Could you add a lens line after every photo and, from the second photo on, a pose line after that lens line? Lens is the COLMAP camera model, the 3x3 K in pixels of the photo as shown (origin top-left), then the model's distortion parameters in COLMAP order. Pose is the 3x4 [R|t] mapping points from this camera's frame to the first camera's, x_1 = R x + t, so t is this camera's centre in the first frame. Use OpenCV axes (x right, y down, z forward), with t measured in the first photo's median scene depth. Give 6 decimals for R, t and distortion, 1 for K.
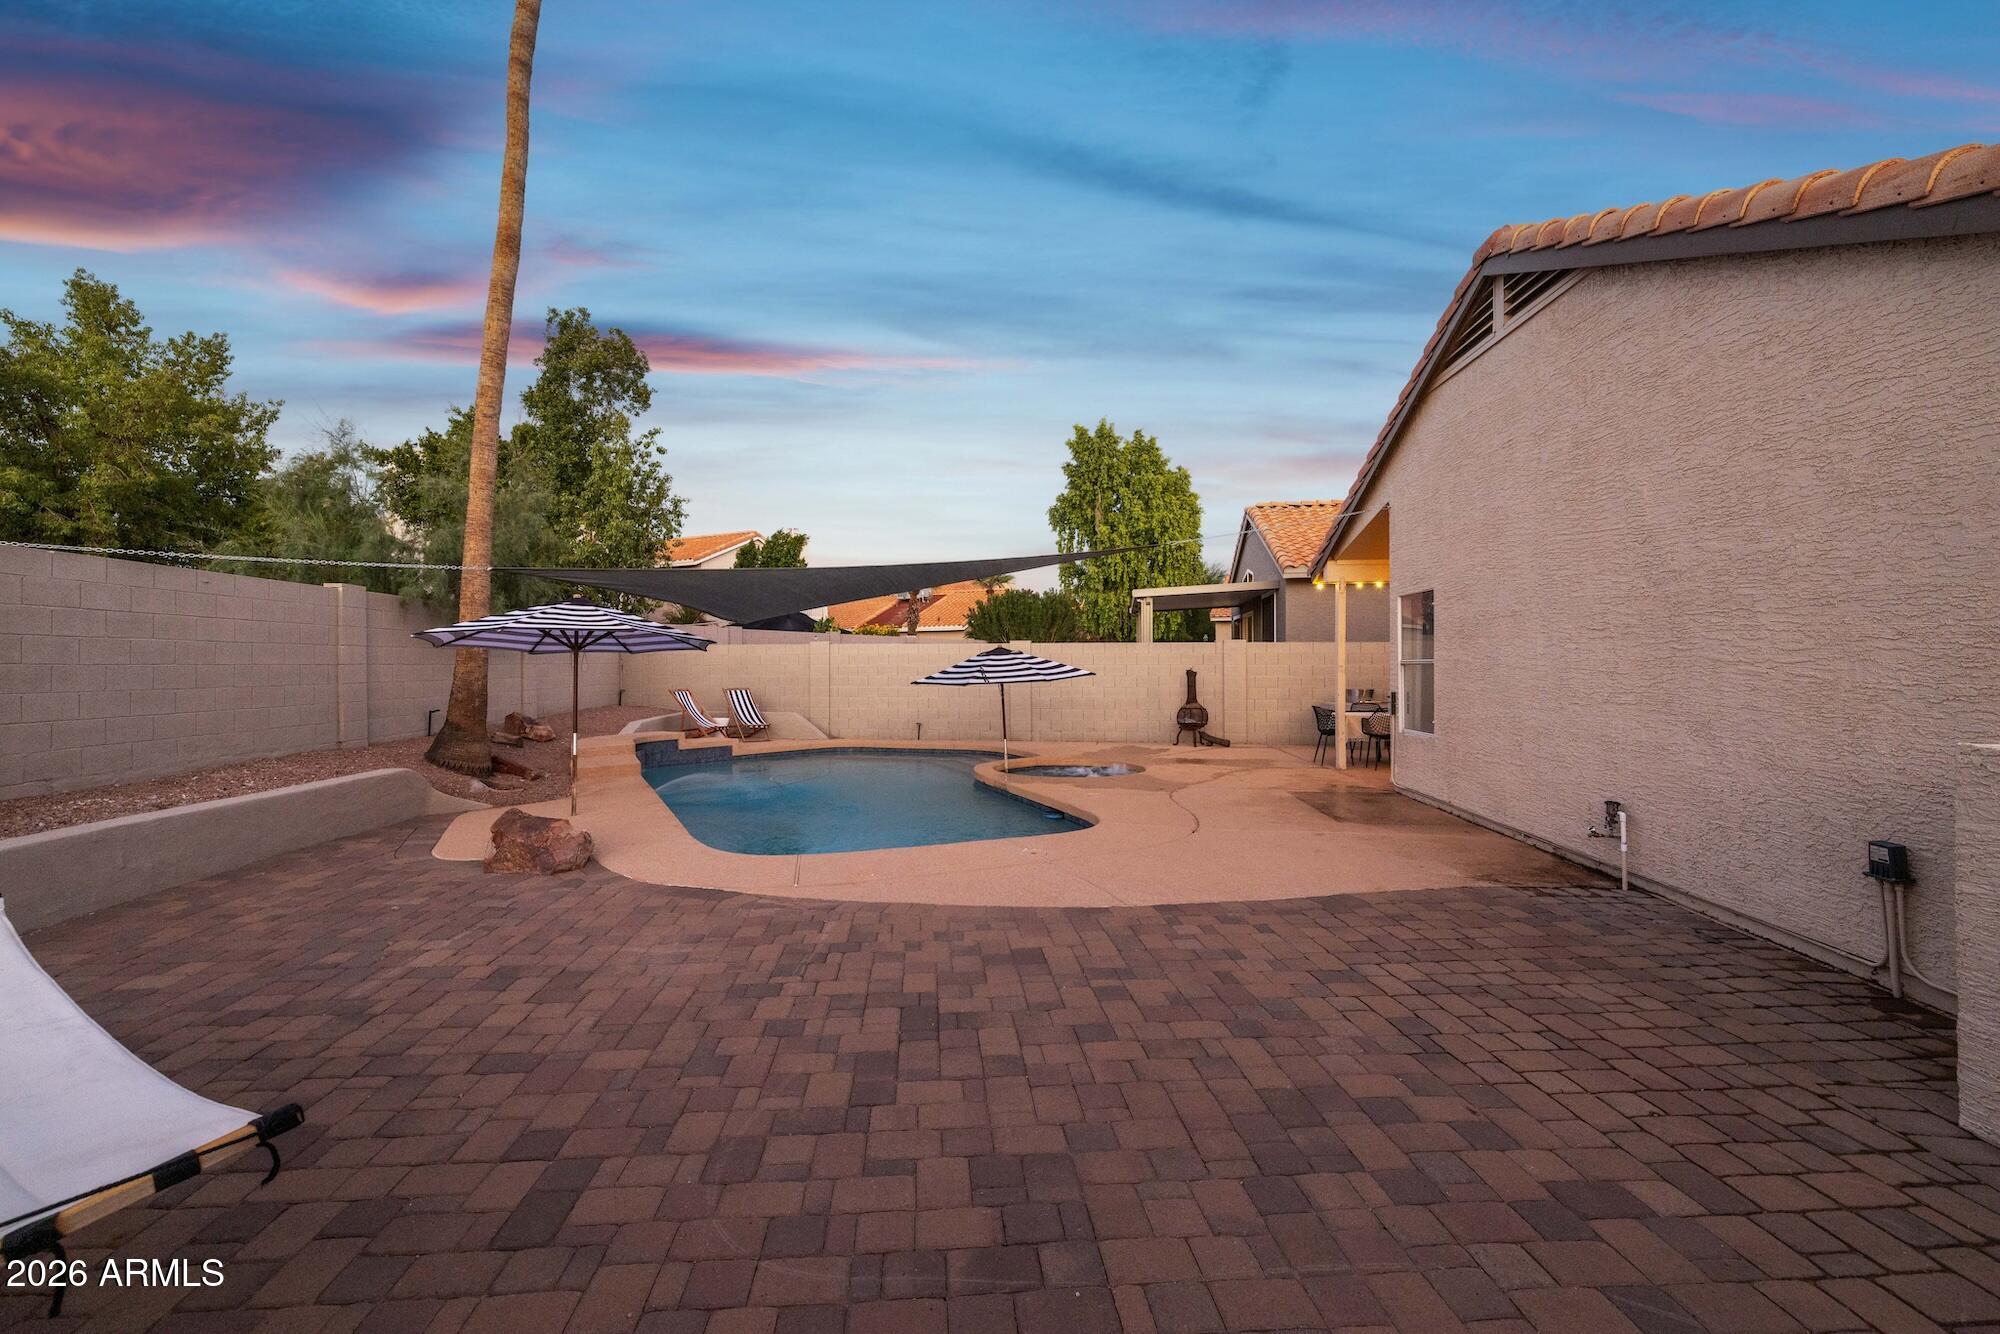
lens RADIAL K [[837.7, 0, 990.6], [0, 837.7, 661.7], [0, 0, 1]] dist [-0.001022, 0.000978]
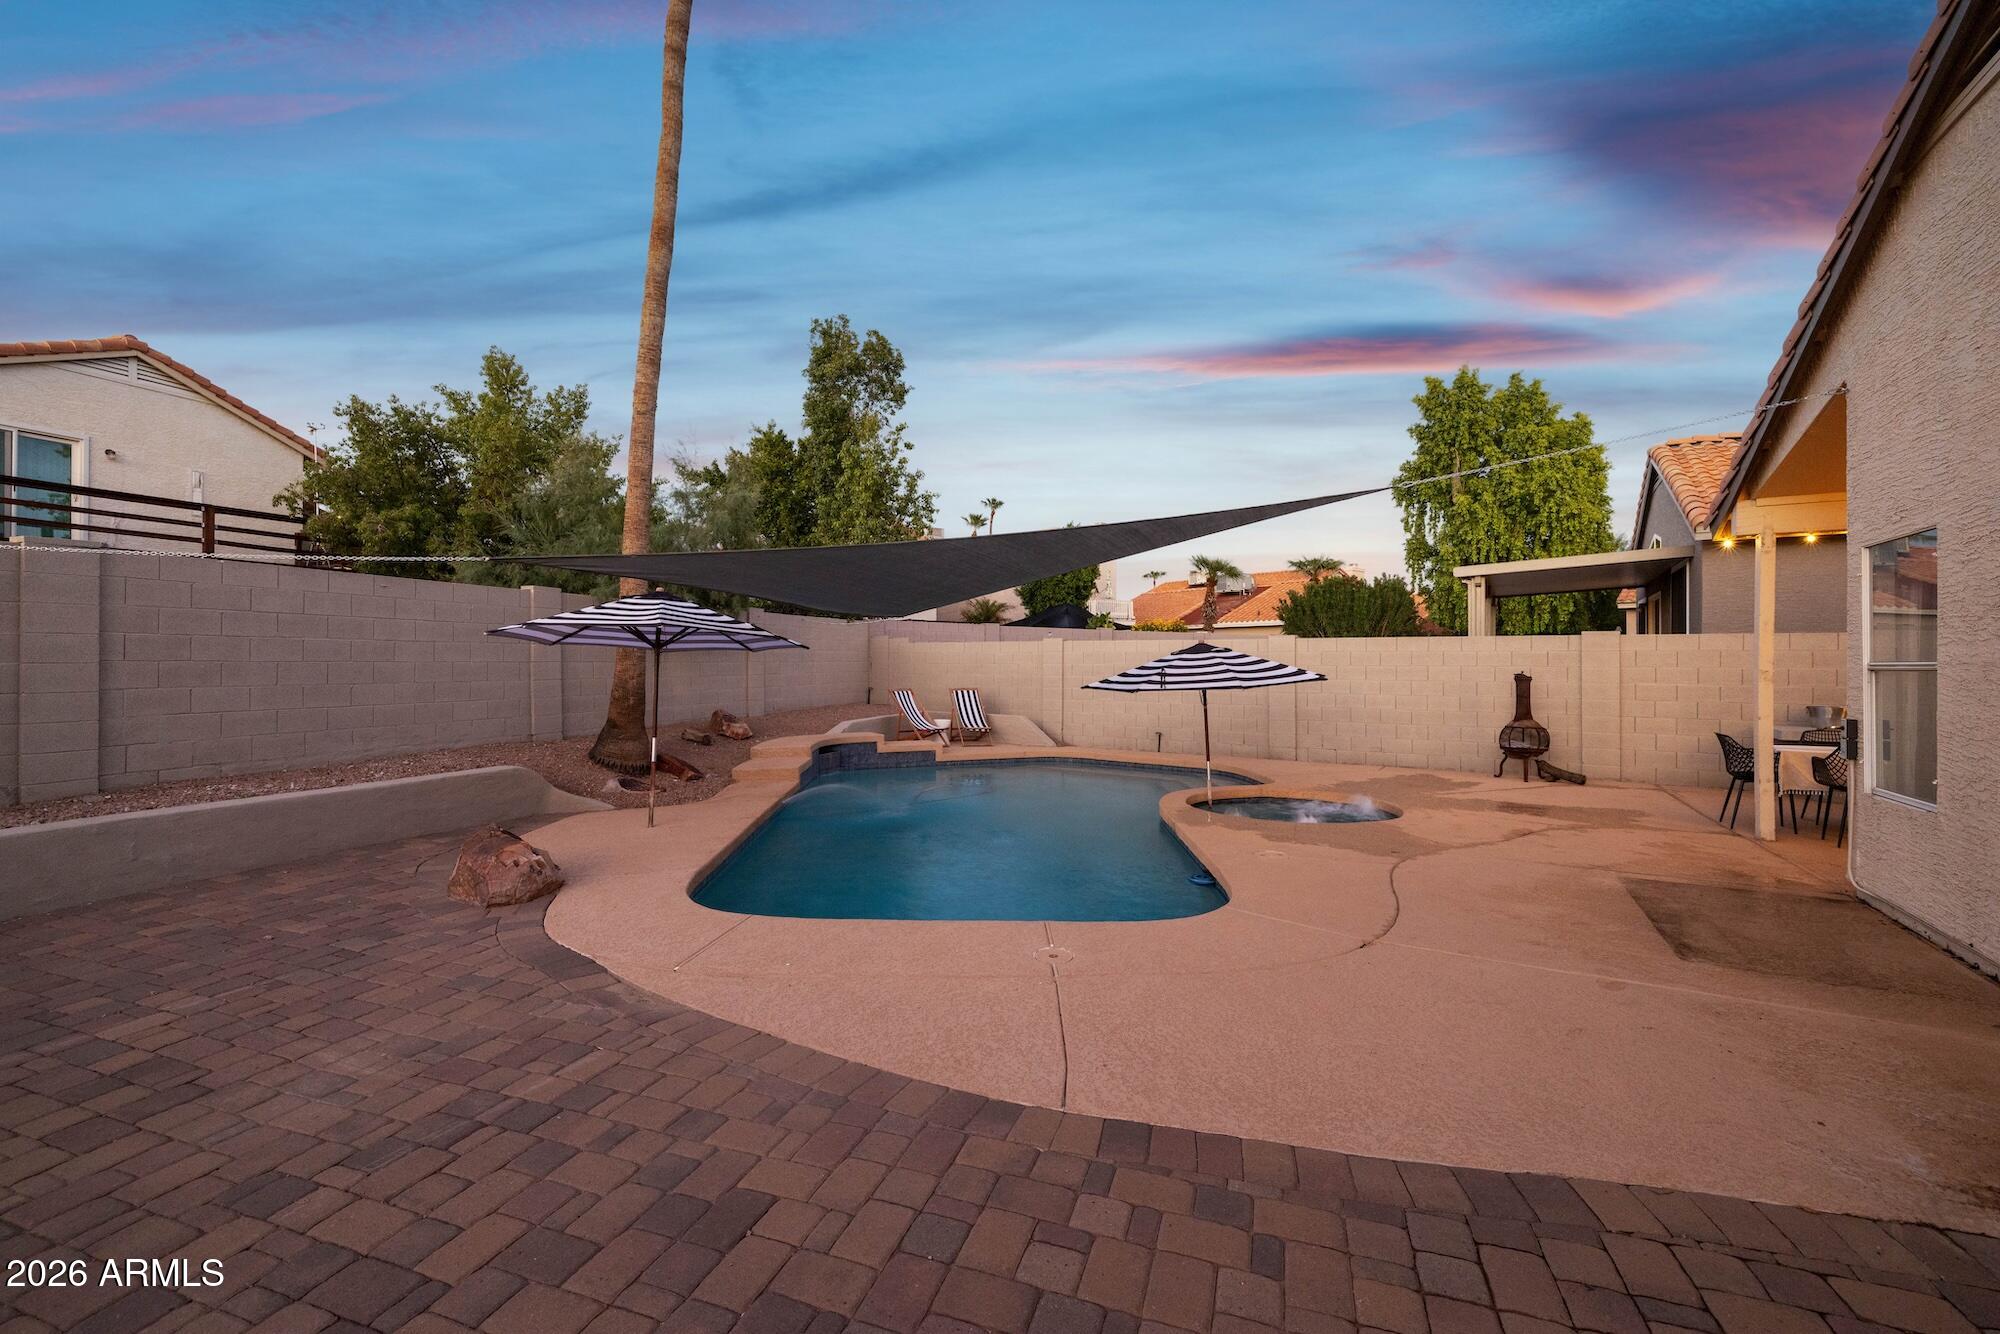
lens RADIAL K [[837.7, 0, 987.1], [0, 837.7, 663.0], [0, 0, 1]] dist [-0.001022, 0.000978]
pose [[0.913931, 0.004923, -0.405840, 0.147103], [-0.003137, 0.999982, 0.005065, -0.002055], [0.405858, -0.003355, 0.913930, 0.208241]]
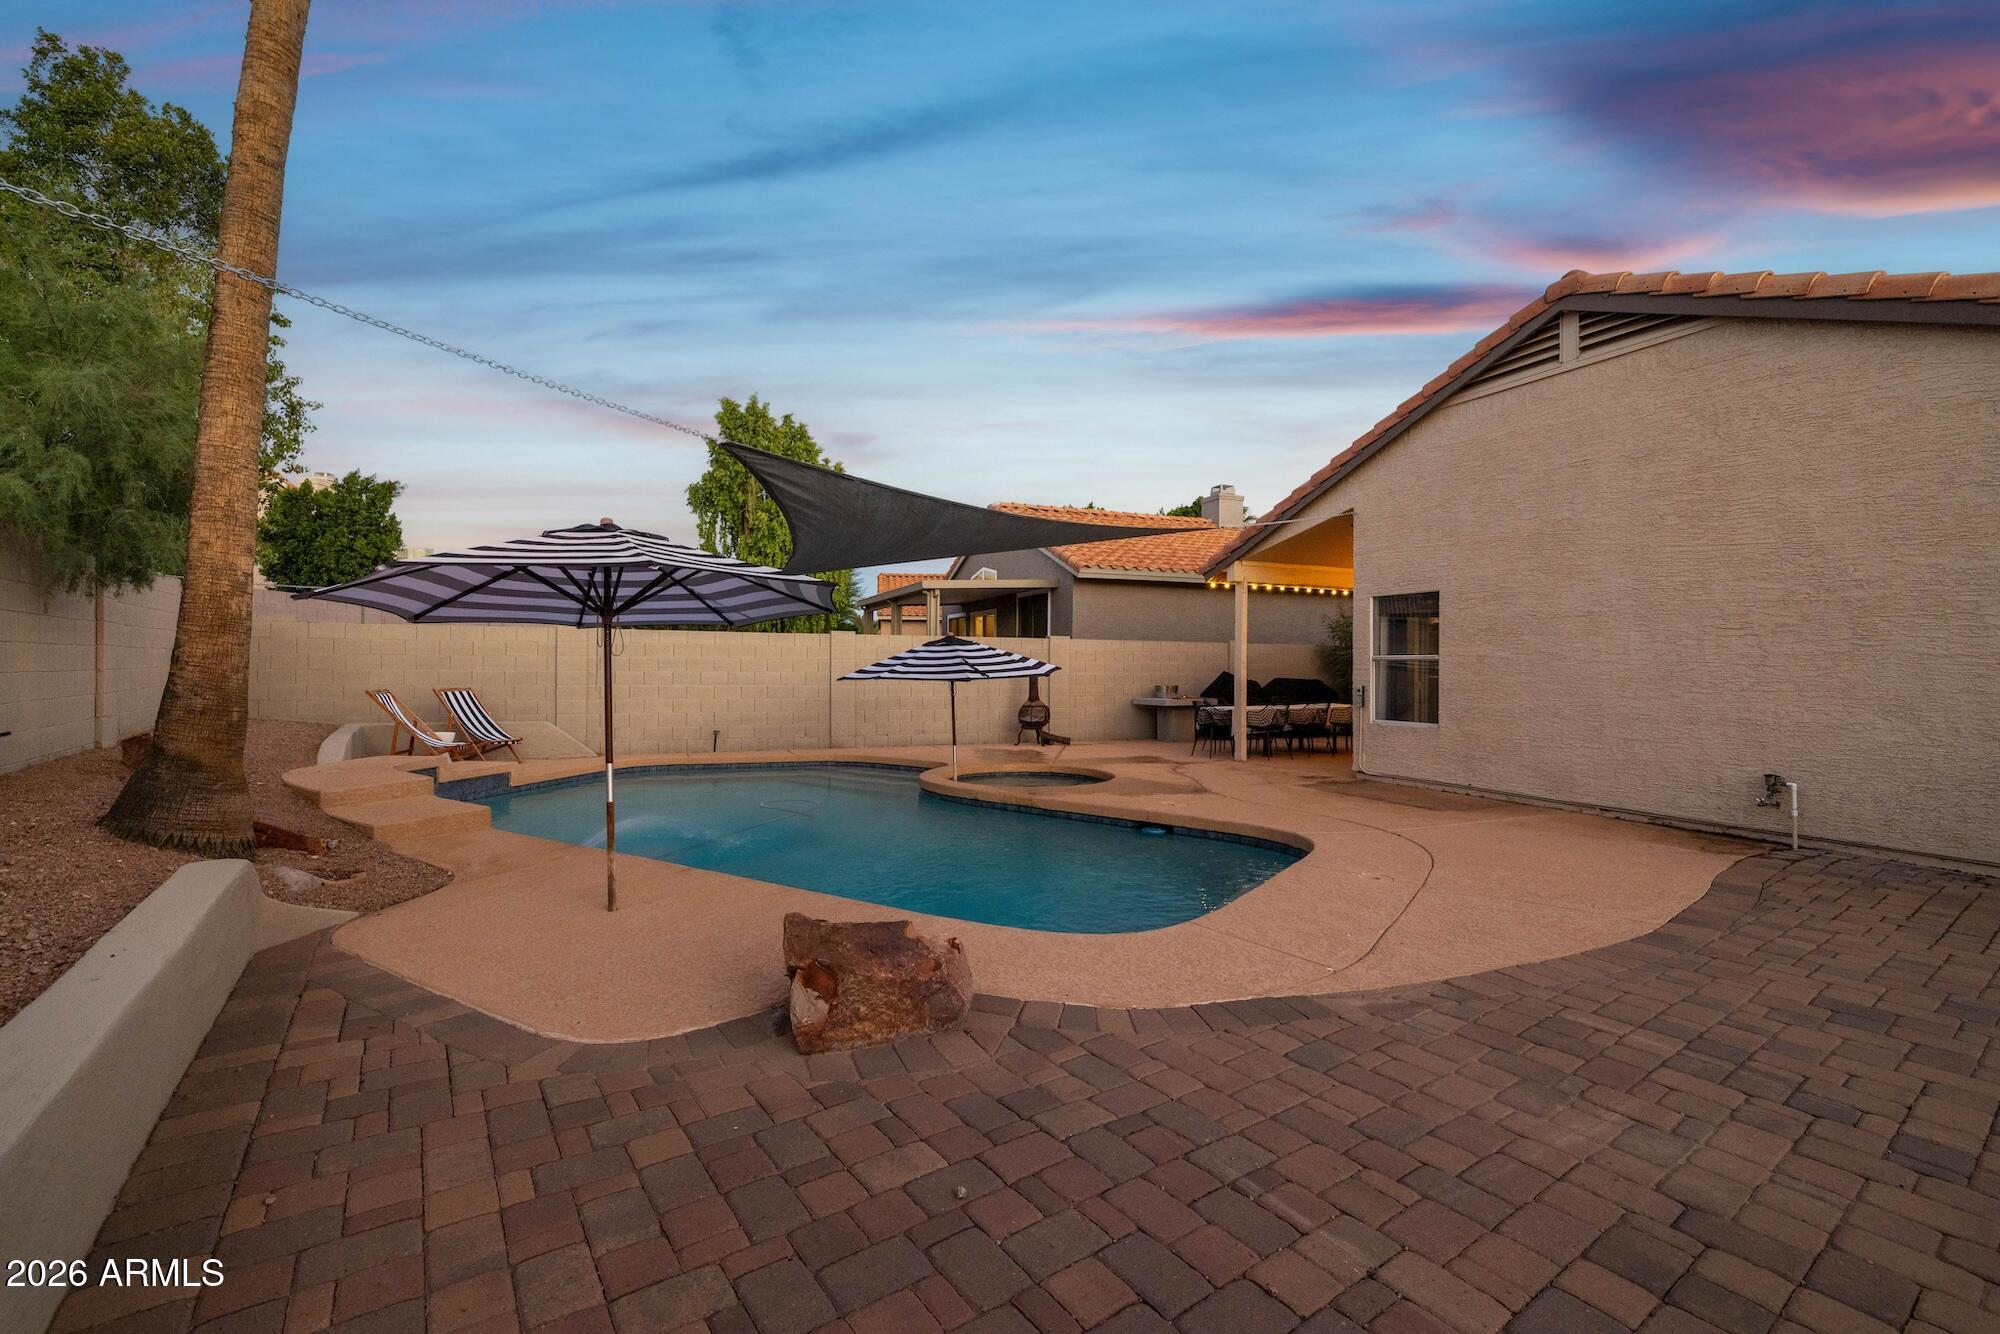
lens RADIAL K [[837.7, 0, 989.8], [0, 837.7, 660.8], [0, 0, 1]] dist [-0.001022, 0.000978]
pose [[0.861573, 0.010255, 0.507530, -0.385234], [-0.009412, 0.999947, -0.004227, 0.010926], [-0.507547, -0.001135, 0.861623, 0.262508]]
